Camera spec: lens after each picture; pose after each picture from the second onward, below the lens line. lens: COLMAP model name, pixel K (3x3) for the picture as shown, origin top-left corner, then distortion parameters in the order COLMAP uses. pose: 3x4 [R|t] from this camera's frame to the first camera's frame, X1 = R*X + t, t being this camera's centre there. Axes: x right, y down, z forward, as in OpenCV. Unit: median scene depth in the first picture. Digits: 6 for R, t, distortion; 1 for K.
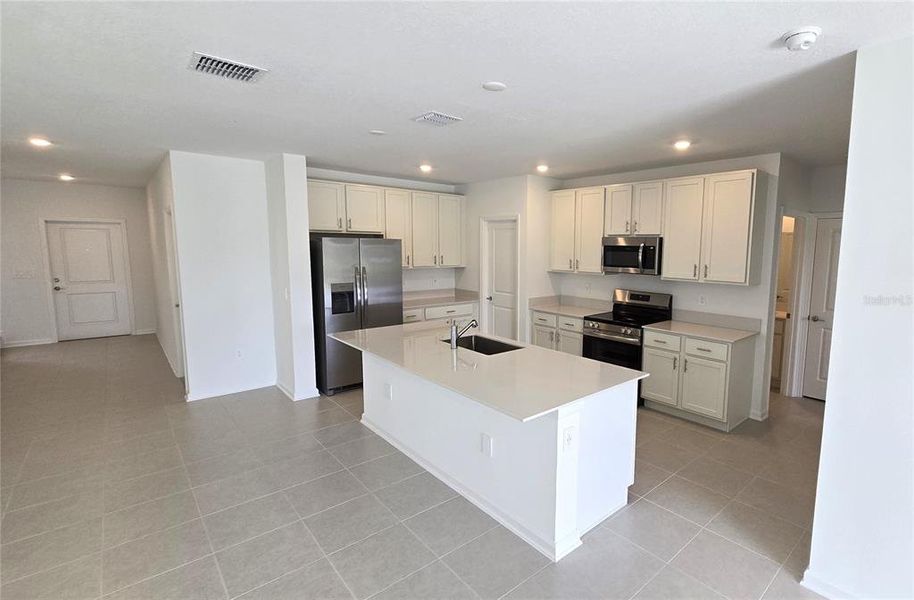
lens RADIAL K [[438.9, 0, 539.5], [0, 438.9, 296.8], [0, 0, 1]] dist [-0.000139, 0.000435]
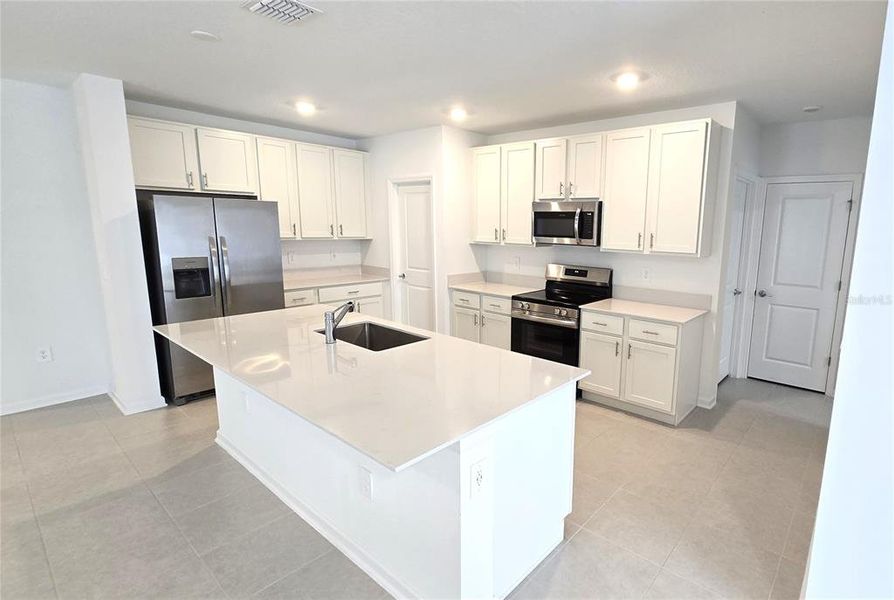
lens RADIAL K [[431.8, 0, 537.2], [0, 431.8, 297.0], [0, 0, 1]] dist [-0.001448, -0.001402]
pose [[0.990201, -0.017840, 0.138506, 0.035542], [0.010929, 0.998664, 0.050497, 0.005895], [-0.139222, -0.048489, 0.989073, 0.174097]]
